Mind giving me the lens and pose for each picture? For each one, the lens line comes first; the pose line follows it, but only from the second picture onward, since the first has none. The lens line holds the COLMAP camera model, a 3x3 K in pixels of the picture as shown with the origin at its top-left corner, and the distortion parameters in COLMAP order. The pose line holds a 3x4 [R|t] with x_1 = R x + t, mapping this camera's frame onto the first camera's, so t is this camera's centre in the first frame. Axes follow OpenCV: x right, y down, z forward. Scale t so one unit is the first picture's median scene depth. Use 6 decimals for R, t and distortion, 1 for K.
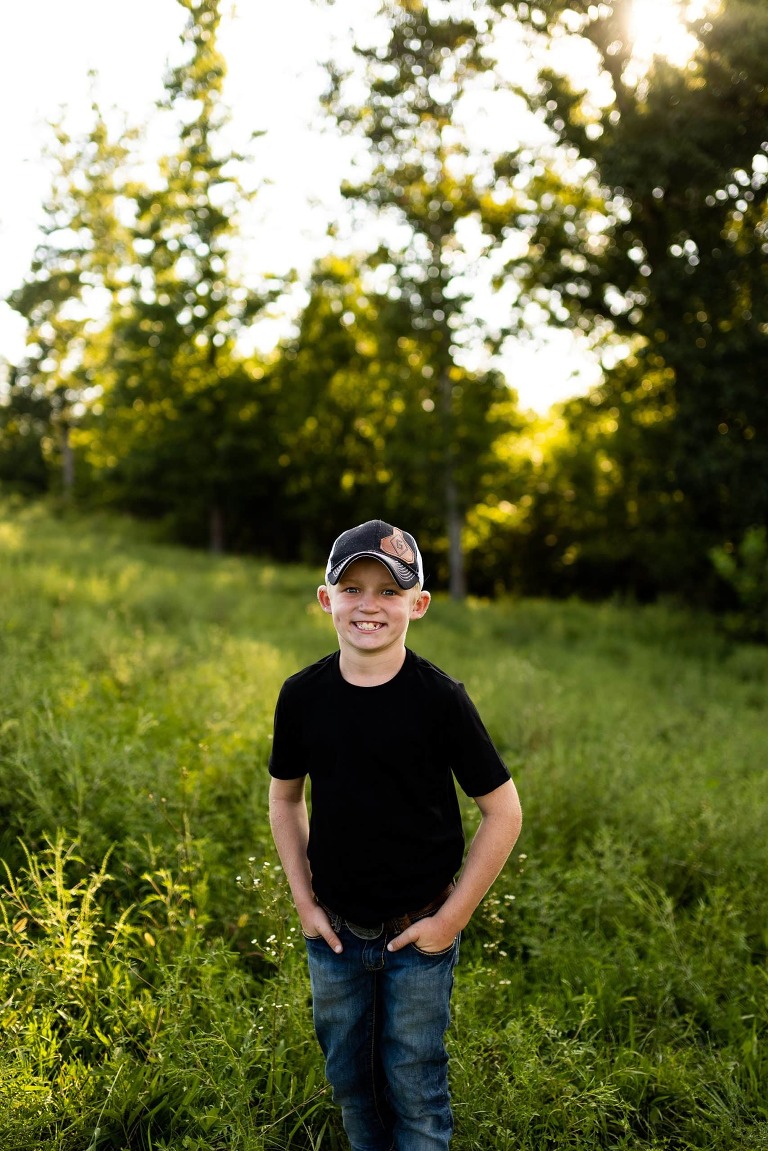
lens RADIAL K [[1139.1, 0, 347.8], [0, 1139.1, 577.7], [0, 0, 1]] dist [-0.007580, 0.020352]
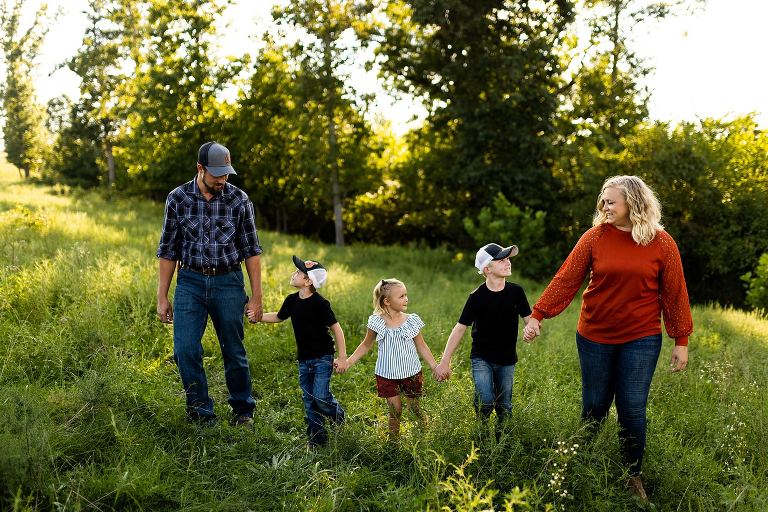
lens RADIAL K [[726.9, 0, 386.1], [0, 726.9, 272.7], [0, 0, 1]] dist [-0.003176, 0.007026]
pose [[0.992456, -0.011875, 0.122025, 0.022590], [0.006006, 0.998812, 0.048358, 0.004001], [-0.122455, -0.047260, 0.991348, -0.125688]]
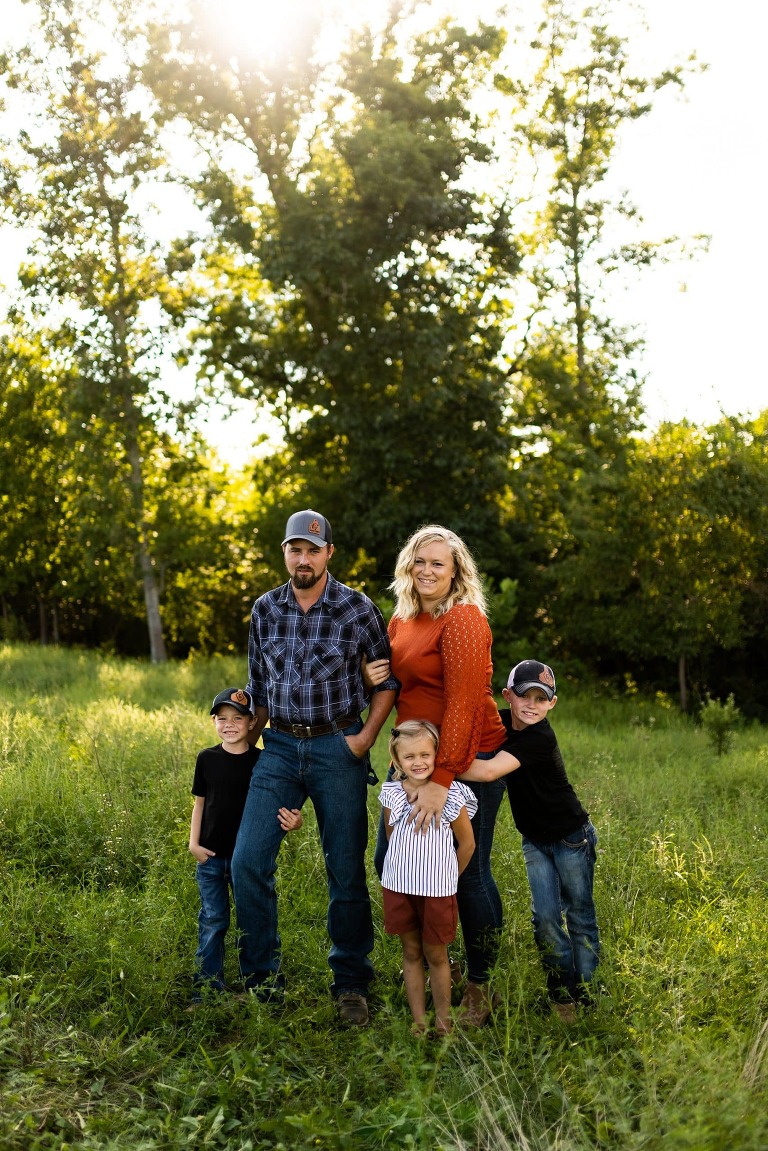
lens RADIAL K [[1176.8, 0, 332.8], [0, 1176.8, 535.6], [0, 0, 1]] dist [-0.005480, 0.007692]
pose [[0.971327, -0.054296, 0.231466, 0.006675], [0.073894, 0.994300, -0.076852, -0.001144], [-0.225974, 0.091752, 0.969803, -0.074498]]
